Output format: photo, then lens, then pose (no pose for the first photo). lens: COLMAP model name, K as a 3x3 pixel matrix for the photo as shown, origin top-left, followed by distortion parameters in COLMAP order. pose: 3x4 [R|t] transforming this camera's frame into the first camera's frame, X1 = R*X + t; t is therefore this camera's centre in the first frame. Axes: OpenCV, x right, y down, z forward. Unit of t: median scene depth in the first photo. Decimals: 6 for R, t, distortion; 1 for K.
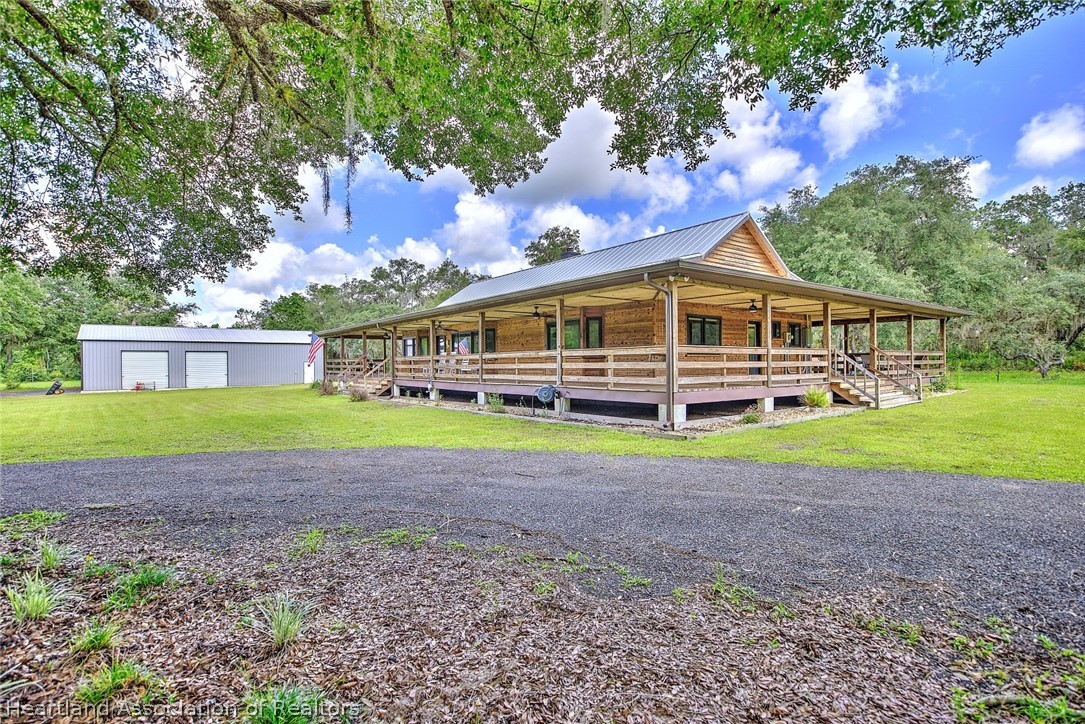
lens RADIAL K [[521.6, 0, 541.7], [0, 521.6, 362.3], [0, 0, 1]] dist [-0.008185, 0.001016]
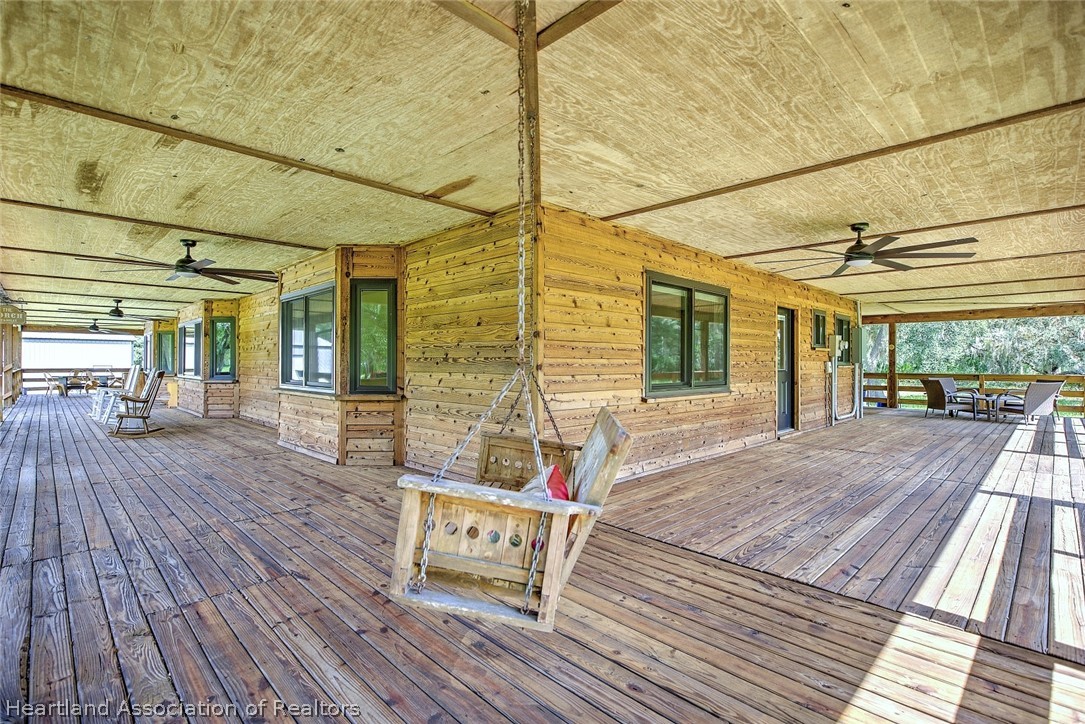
lens RADIAL K [[508.4, 0, 542.6], [0, 508.4, 360.7], [0, 0, 1]] dist [-0.006247, 0.000219]
pose [[0.990486, 0.011367, 0.137144, 0.152937], [-0.010995, 0.999934, -0.003467, -0.031847], [-0.137175, 0.001926, 0.990545, 0.617042]]
